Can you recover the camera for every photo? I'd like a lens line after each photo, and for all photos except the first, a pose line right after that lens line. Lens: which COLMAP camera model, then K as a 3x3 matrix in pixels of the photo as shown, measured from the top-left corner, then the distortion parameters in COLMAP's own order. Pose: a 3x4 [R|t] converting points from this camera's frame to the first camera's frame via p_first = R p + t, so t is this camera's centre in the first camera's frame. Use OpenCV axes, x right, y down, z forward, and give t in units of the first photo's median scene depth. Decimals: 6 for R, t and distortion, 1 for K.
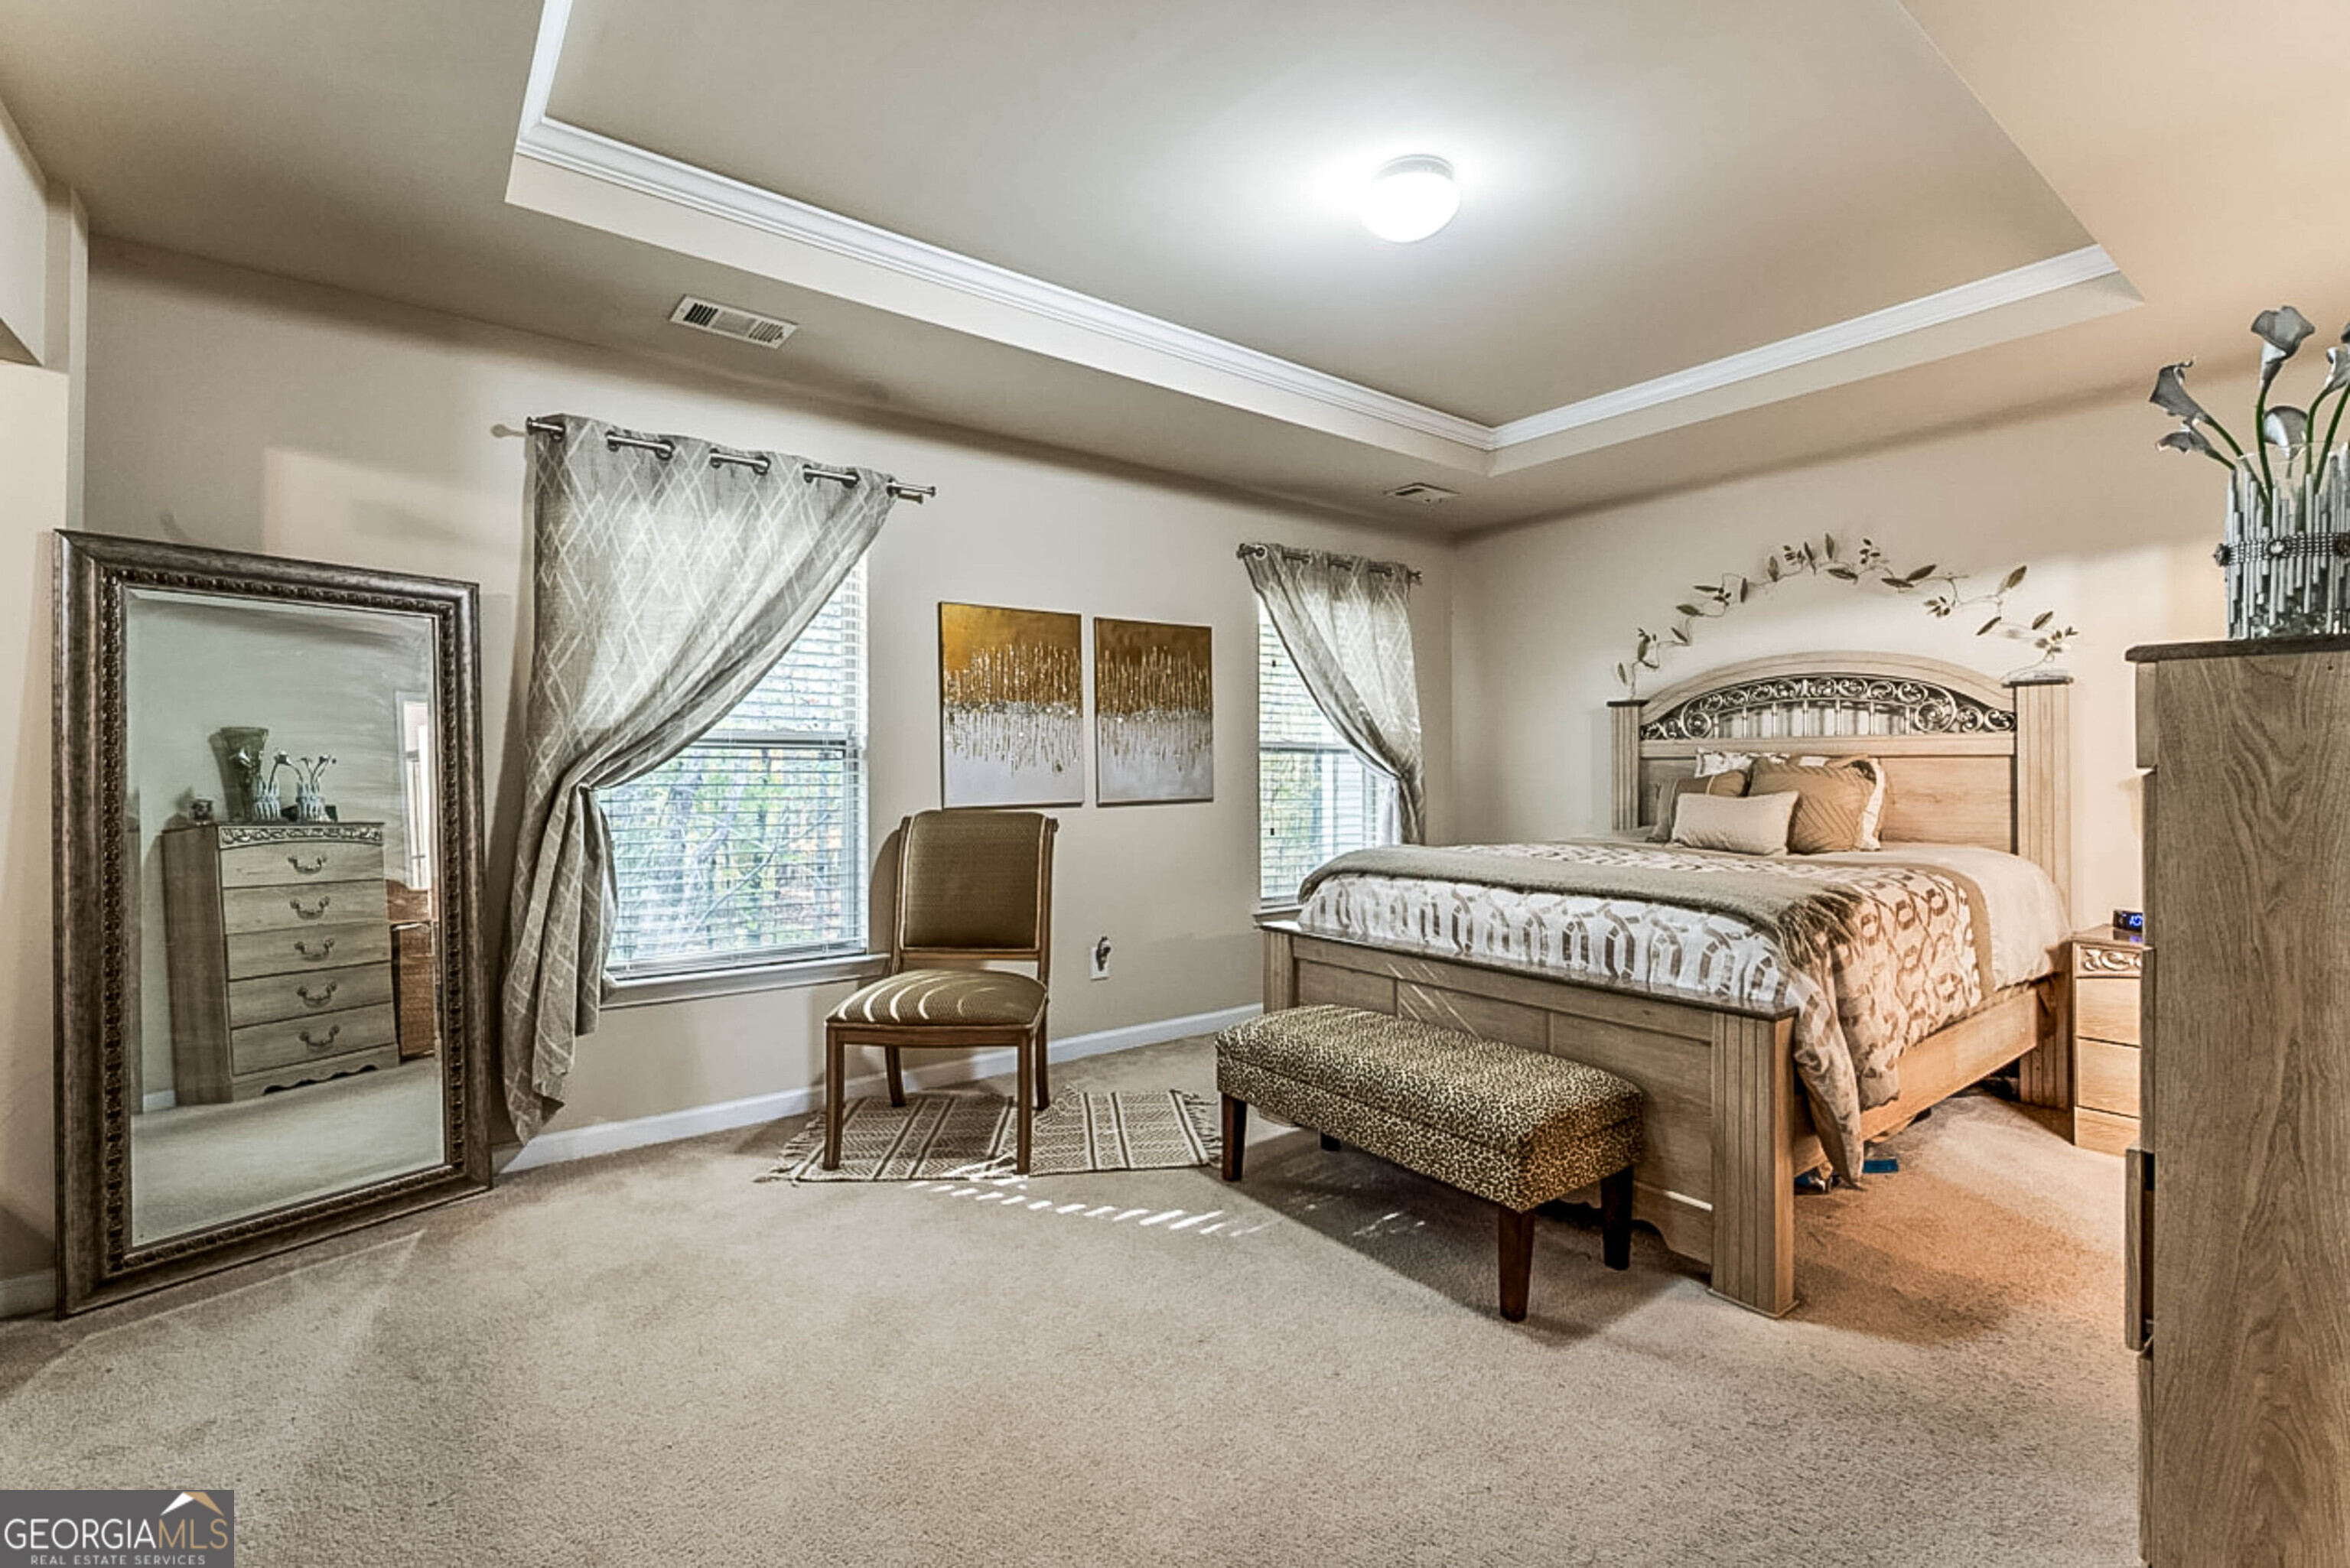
lens RADIAL K [[1028.2, 0, 1172.8], [0, 1028.2, 751.8], [0, 0, 1]] dist [-0.000450, -0.000002]
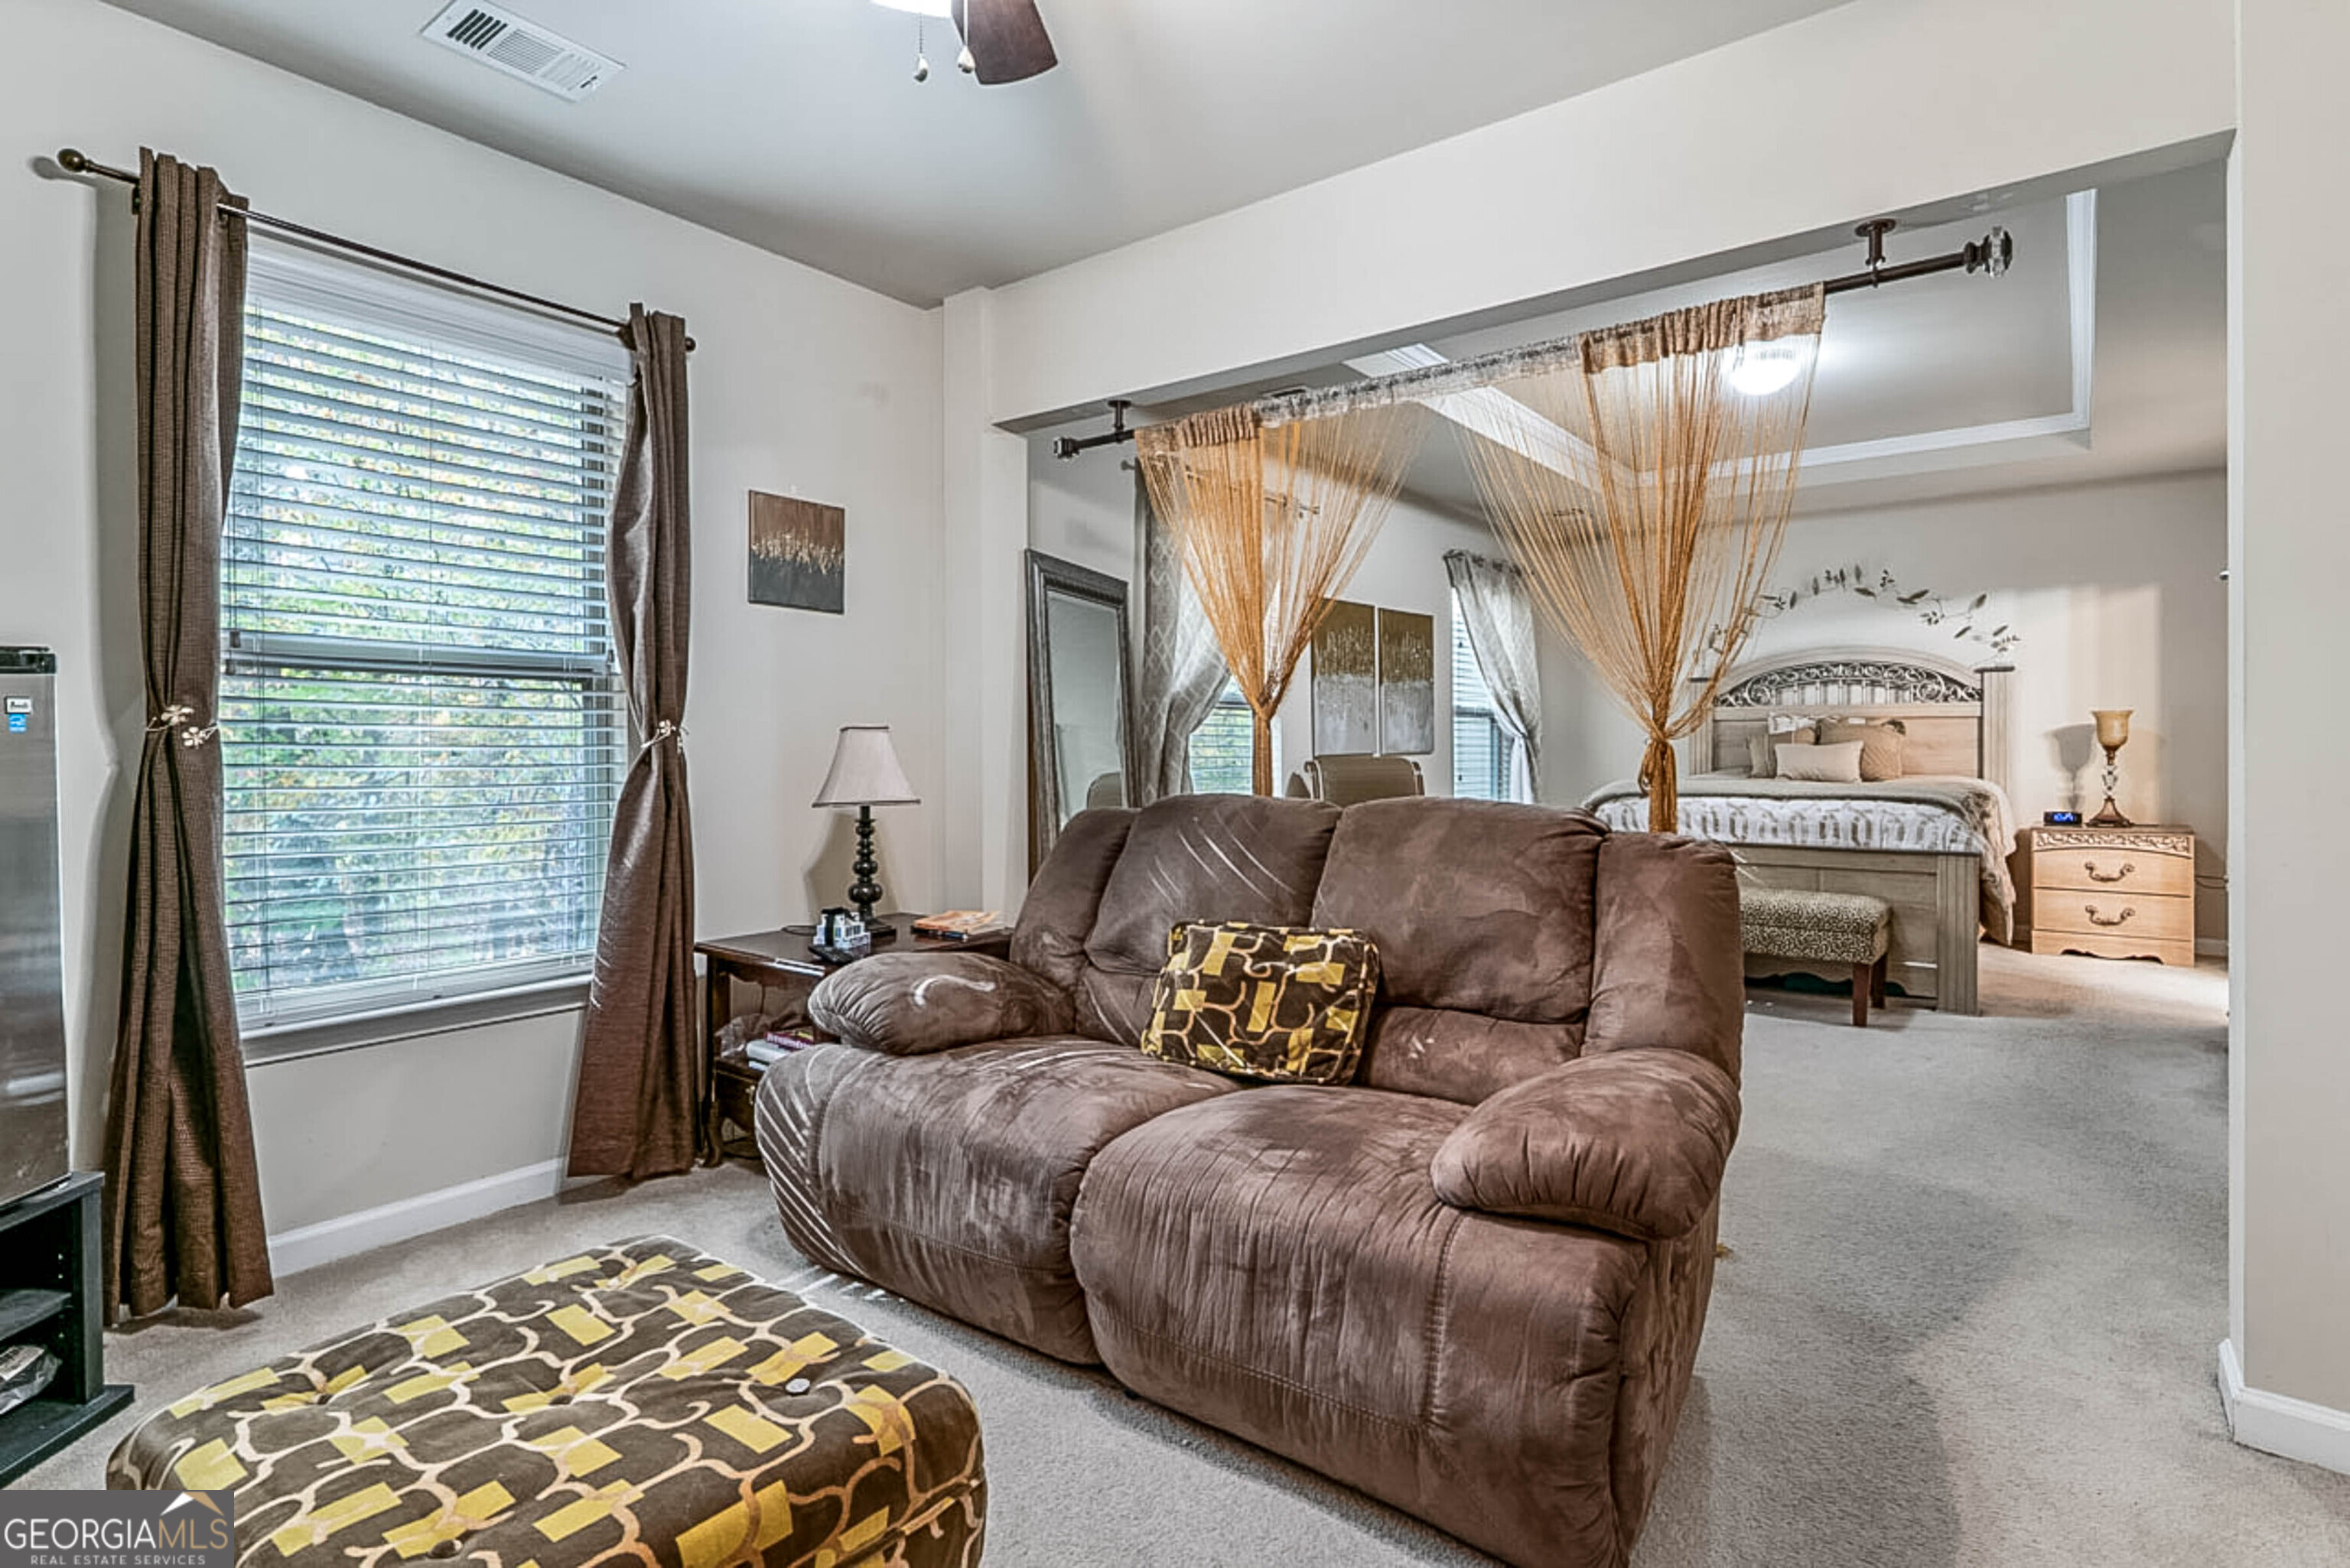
lens RADIAL K [[1168.5, 0, 1184.9], [0, 1168.5, 734.2], [0, 0, 1]] dist [-0.001022, 0.000246]
pose [[0.965683, -0.000849, 0.259723, -0.798977], [-0.001098, 0.999972, 0.007350, 0.018211], [-0.259722, -0.007382, 0.965655, -0.389785]]
